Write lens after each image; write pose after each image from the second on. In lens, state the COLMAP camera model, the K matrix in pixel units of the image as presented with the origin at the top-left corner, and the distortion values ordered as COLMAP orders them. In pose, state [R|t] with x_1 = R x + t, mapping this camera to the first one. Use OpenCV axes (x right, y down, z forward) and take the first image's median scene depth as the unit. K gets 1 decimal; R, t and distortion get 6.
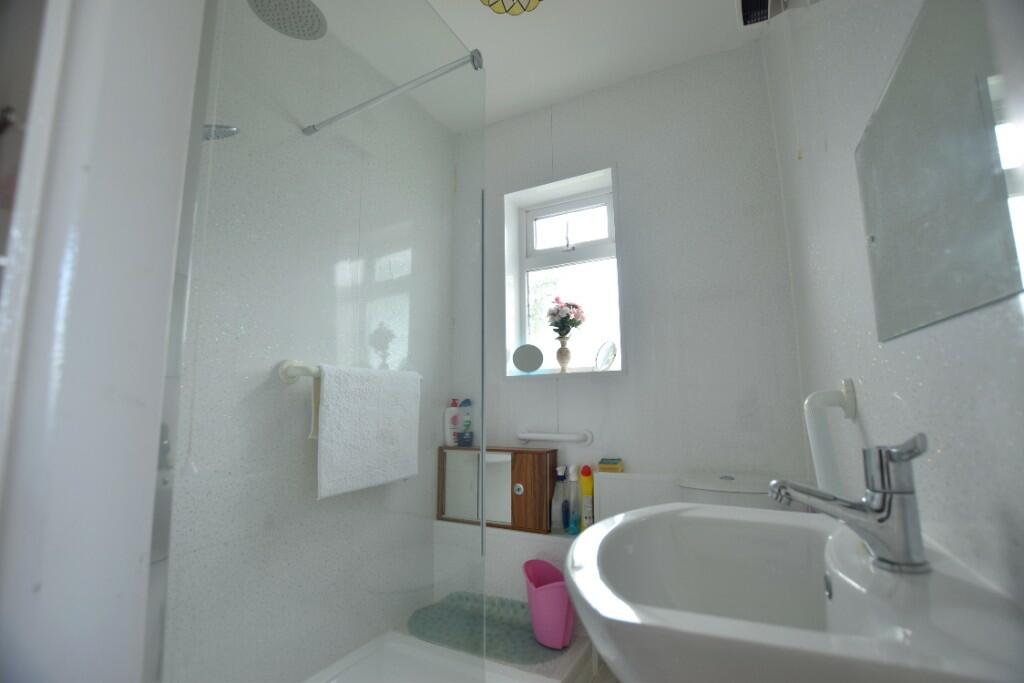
lens RADIAL K [[452.9, 0, 512.1], [0, 452.9, 343.7], [0, 0, 1]] dist [-0.034612, 0.005879]
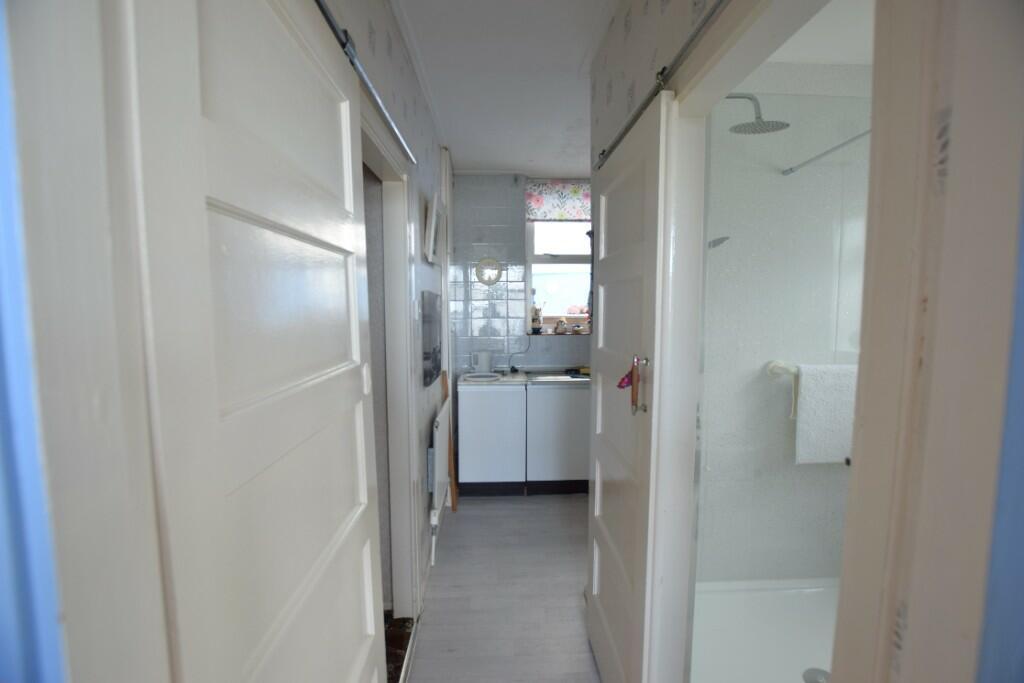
lens RADIAL K [[452.9, 0, 512.1], [0, 452.9, 343.7], [0, 0, 1]] dist [-0.034612, 0.005879]
pose [[0.500873, 0.082626, -0.861568, 0.268217], [0.108239, 0.981639, 0.157065, -0.310775], [0.858726, -0.171924, 0.482733, -0.326936]]
